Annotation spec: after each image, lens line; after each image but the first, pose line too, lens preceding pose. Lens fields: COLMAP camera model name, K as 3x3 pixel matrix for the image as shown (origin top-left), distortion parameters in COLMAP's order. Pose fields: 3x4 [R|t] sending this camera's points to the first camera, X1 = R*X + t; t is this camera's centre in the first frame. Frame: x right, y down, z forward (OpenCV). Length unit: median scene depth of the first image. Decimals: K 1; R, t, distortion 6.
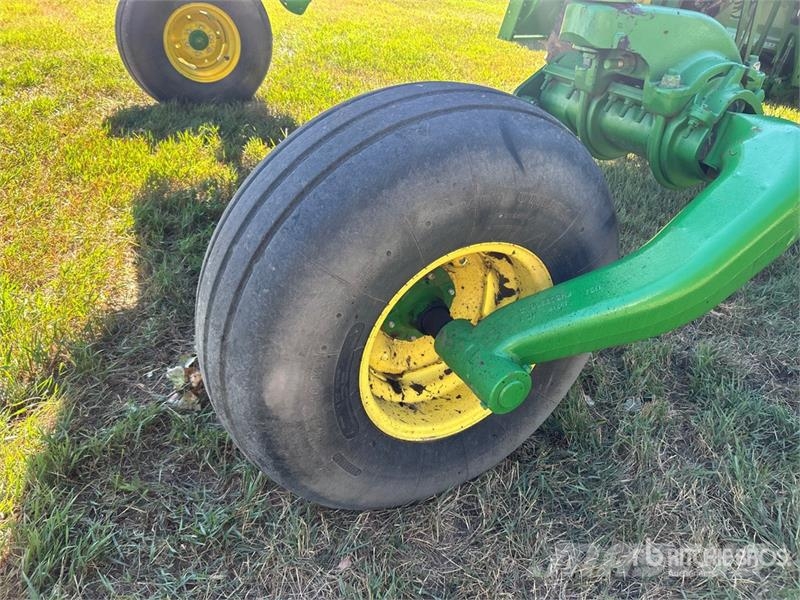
lens RADIAL K [[621.5, 0, 400.0], [0, 621.5, 300.0], [0, 0, 1]] dist [0.056426, -0.063540]
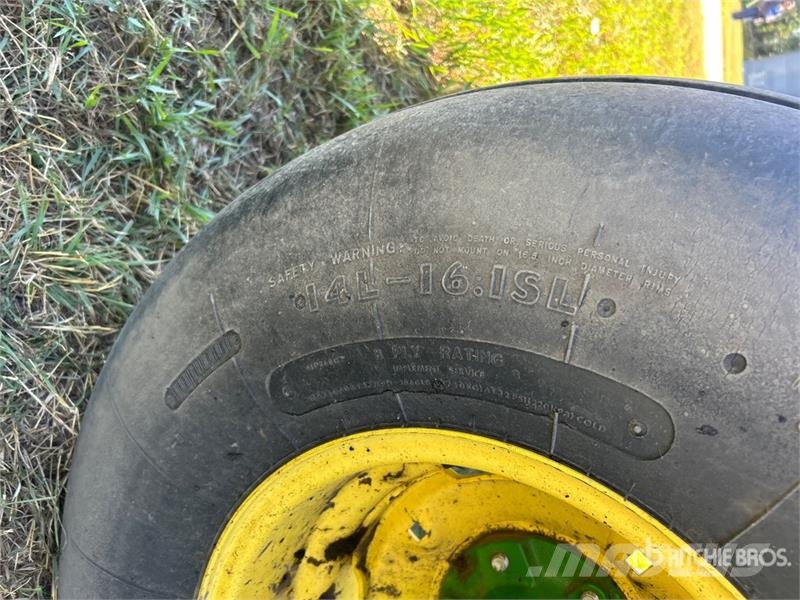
lens RADIAL K [[621.5, 0, 400.0], [0, 621.5, 300.0], [0, 0, 1]] dist [0.056426, -0.063540]
pose [[-0.161045, 0.893572, -0.419038, 0.015231], [-0.983789, -0.179283, -0.004218, 0.132087], [-0.078896, 0.411566, 0.907959, 0.534619]]
